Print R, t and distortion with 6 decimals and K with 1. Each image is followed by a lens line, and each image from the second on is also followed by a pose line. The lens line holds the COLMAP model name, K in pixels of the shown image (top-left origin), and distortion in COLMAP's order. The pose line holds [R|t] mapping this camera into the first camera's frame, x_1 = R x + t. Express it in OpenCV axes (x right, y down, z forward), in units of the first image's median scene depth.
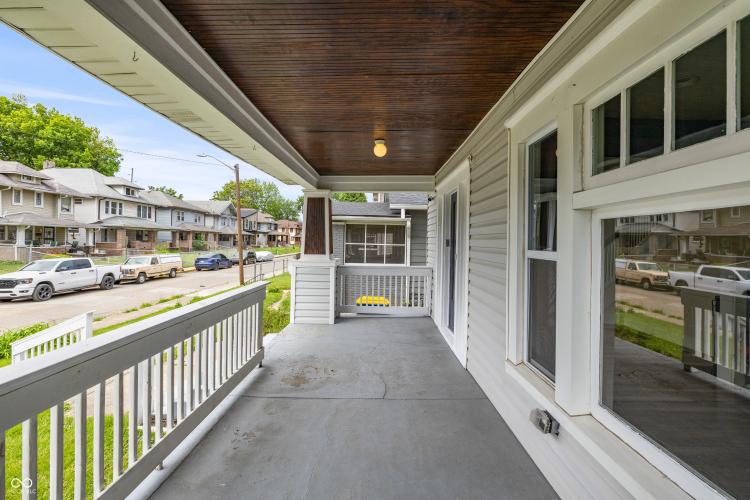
lens RADIAL K [[340.3, 0, 373.9], [0, 340.3, 241.6], [0, 0, 1]] dist [-0.000801, 0.000034]
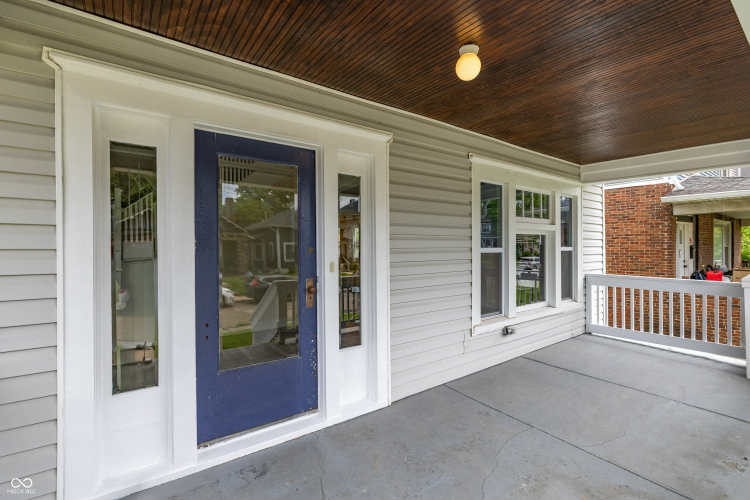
lens RADIAL K [[340.3, 0, 373.9], [0, 340.3, 241.6], [0, 0, 1]] dist [-0.000801, 0.000034]
pose [[-0.602813, -0.019139, 0.797653, -0.476369], [-0.015652, 0.999804, 0.012160, -0.015098], [-0.797729, -0.005155, -0.602994, 2.187000]]
